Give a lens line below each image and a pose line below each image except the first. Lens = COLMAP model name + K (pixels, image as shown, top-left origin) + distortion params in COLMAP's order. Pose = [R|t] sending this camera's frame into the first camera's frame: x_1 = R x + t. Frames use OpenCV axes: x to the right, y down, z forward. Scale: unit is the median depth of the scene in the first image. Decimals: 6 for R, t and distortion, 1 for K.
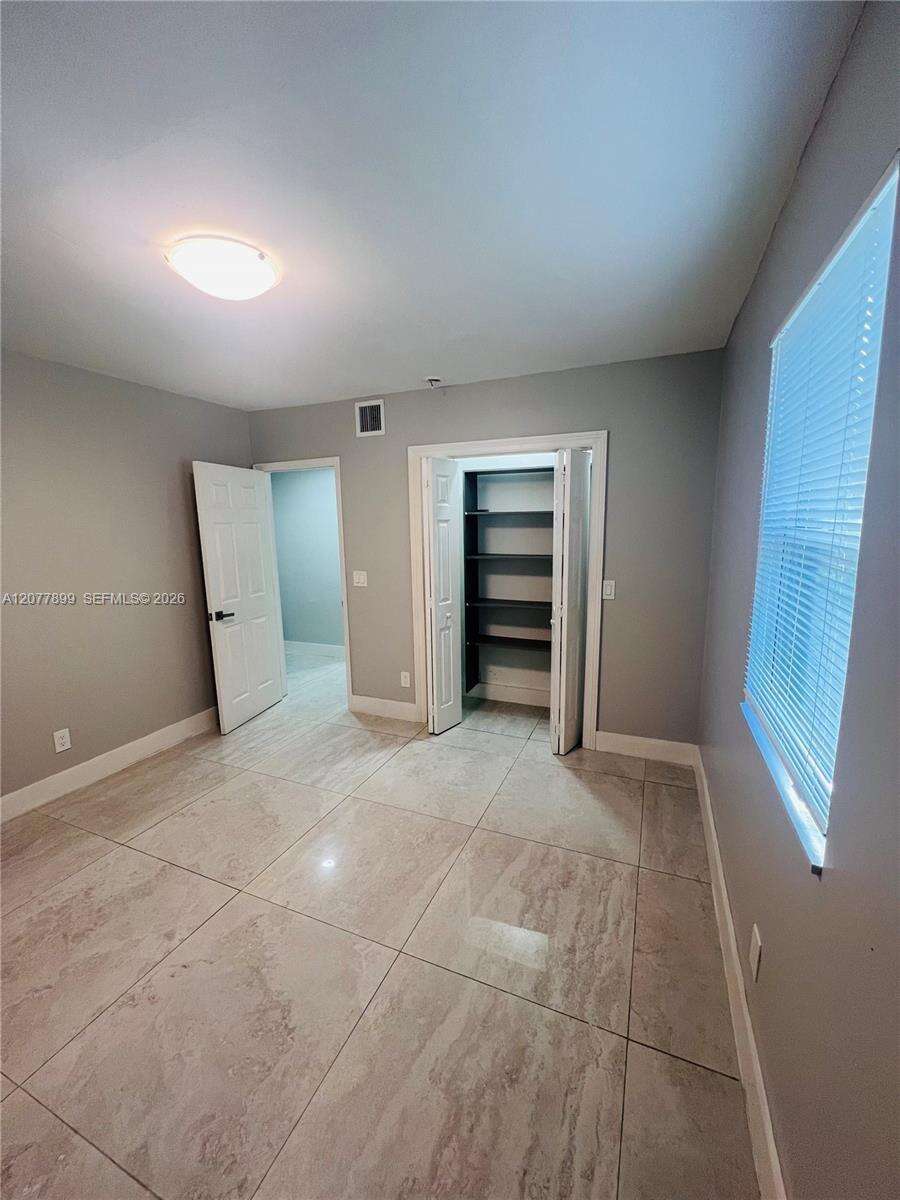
lens RADIAL K [[478.9, 0, 439.9], [0, 478.9, 604.0], [0, 0, 1]] dist [-0.004396, 0.001120]
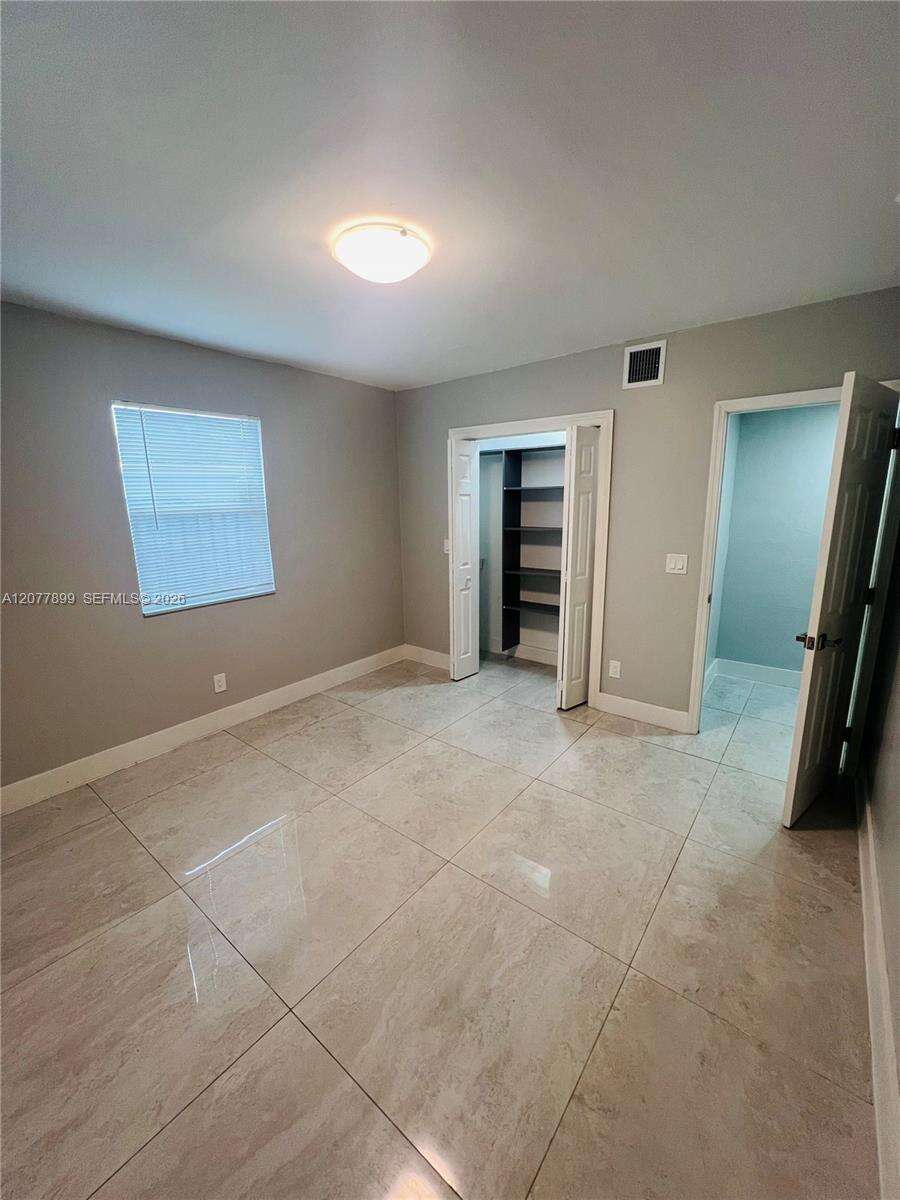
lens RADIAL K [[478.9, 0, 449.6], [0, 478.9, 605.8], [0, 0, 1]] dist [-0.004396, 0.001120]
pose [[0.972126, 0.059404, -0.226810, 0.231655], [-0.047631, 0.997235, 0.057034, 0.026477], [0.229571, -0.044641, 0.972268, -0.123768]]
